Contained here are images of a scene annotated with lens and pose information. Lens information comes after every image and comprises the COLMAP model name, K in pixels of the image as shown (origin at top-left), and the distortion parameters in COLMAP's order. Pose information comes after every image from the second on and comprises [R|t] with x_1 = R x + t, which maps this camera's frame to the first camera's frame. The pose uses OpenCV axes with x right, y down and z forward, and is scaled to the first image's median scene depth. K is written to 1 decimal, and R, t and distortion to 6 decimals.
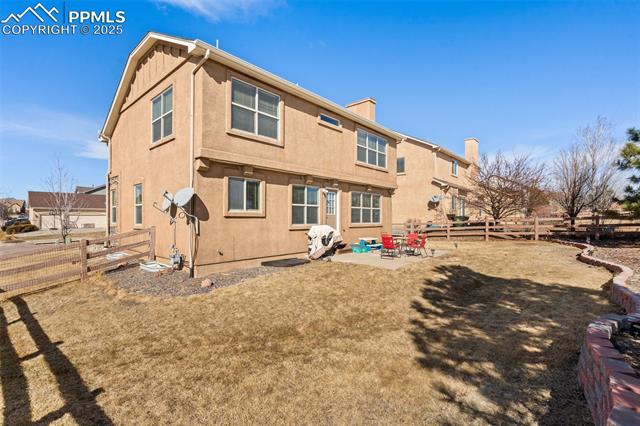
lens RADIAL K [[294.0, 0, 306.7], [0, 294.0, 217.2], [0, 0, 1]] dist [-0.001886, 0.002455]
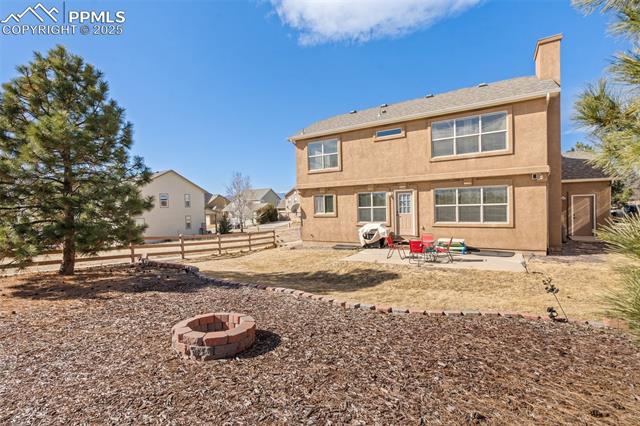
lens RADIAL K [[294.0, 0, 314.9], [0, 294.0, 212.7], [0, 0, 1]] dist [-0.001886, 0.002455]
pose [[0.178271, 0.015351, -0.983862, 1.282100], [0.035484, 0.999128, 0.022018, -0.056808], [0.983341, -0.038837, 0.177571, 0.545281]]
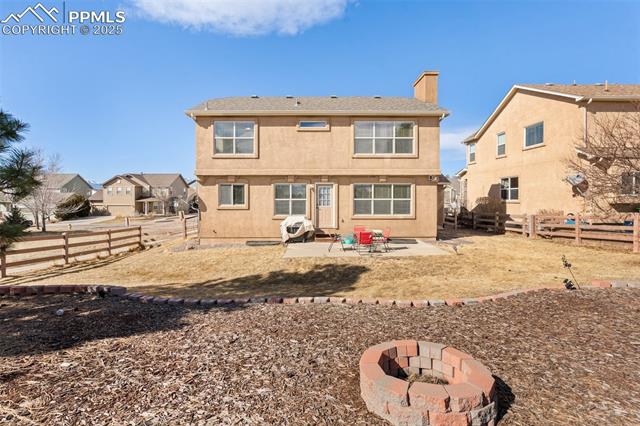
lens RADIAL K [[294.0, 0, 311.1], [0, 294.0, 198.9], [0, 0, 1]] dist [-0.001886, 0.002455]
pose [[0.671954, -0.001415, -0.740592, 1.008625], [0.006869, 0.999967, 0.004322, -0.049742], [0.740561, -0.007992, 0.671941, 0.247652]]
